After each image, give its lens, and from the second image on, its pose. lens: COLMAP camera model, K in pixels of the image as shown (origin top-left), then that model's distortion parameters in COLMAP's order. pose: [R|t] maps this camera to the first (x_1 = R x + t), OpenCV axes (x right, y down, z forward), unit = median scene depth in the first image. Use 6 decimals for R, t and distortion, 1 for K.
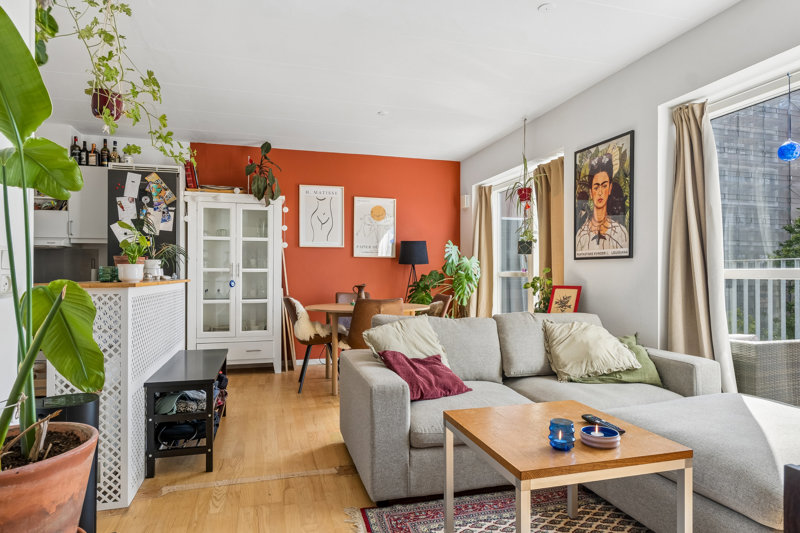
lens RADIAL K [[484.0, 0, 415.5], [0, 484.0, 269.3], [0, 0, 1]] dist [-0.006614, 0.000778]
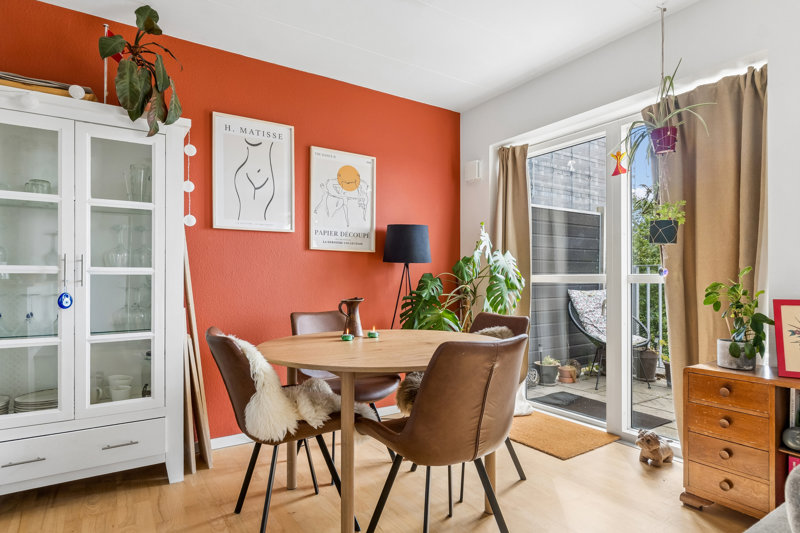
lens RADIAL K [[448.2, 0, 408.5], [0, 448.2, 277.8], [0, 0, 1]] dist [-0.002658, 0.001347]
pose [[0.958758, -0.000579, 0.284223, -0.204891], [-0.001772, 0.999966, 0.008014, 0.005159], [-0.284218, -0.008187, 0.958725, 0.546751]]
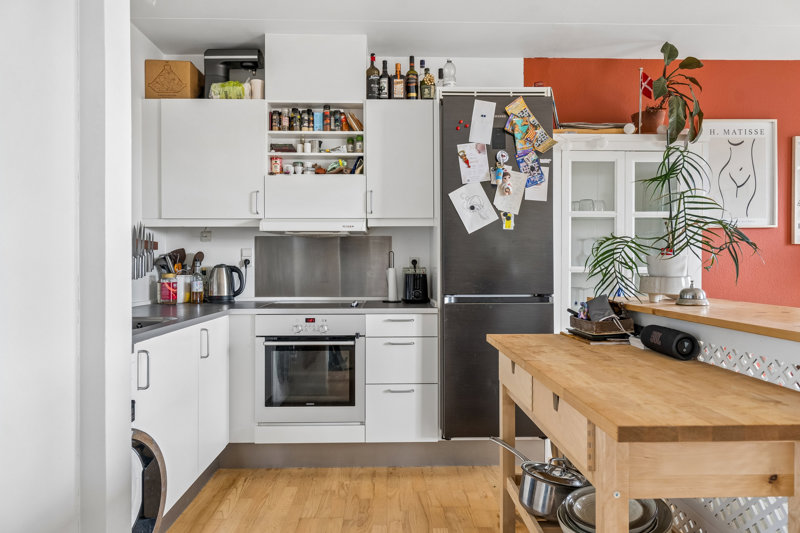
lens RADIAL K [[539.0, 0, 403.8], [0, 539.0, 267.0], [0, 0, 1]] dist [-0.003555, 0.002271]
pose [[0.963984, -0.001040, -0.265958, -0.482737], [0.003924, 0.999939, 0.010313, -0.009603], [0.265931, -0.010986, 0.963929, 0.343471]]
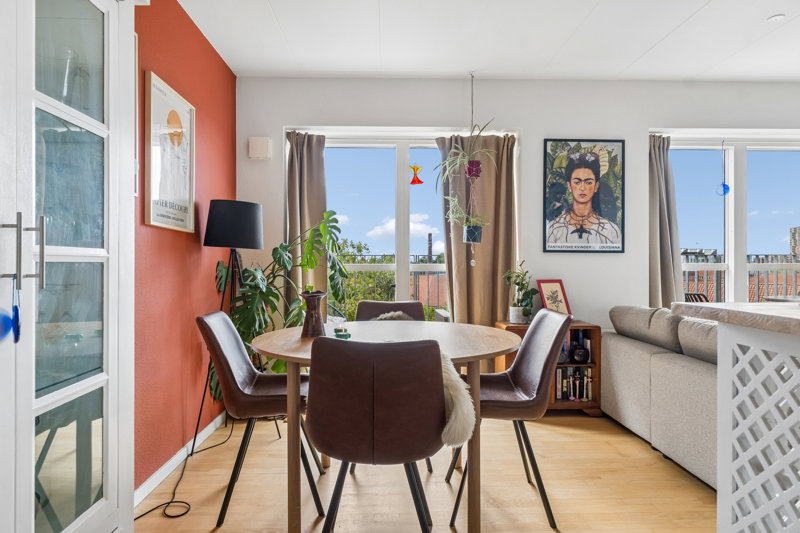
lens RADIAL K [[480.8, 0, 401.8], [0, 480.8, 265.6], [0, 0, 1]] dist [0.015722, 0.000933]
pose [[0.260348, -0.000378, 0.965515, -0.552688], [-0.008556, 0.999960, 0.002699, 0.005726], [-0.965477, -0.008964, 0.260334, 0.855953]]
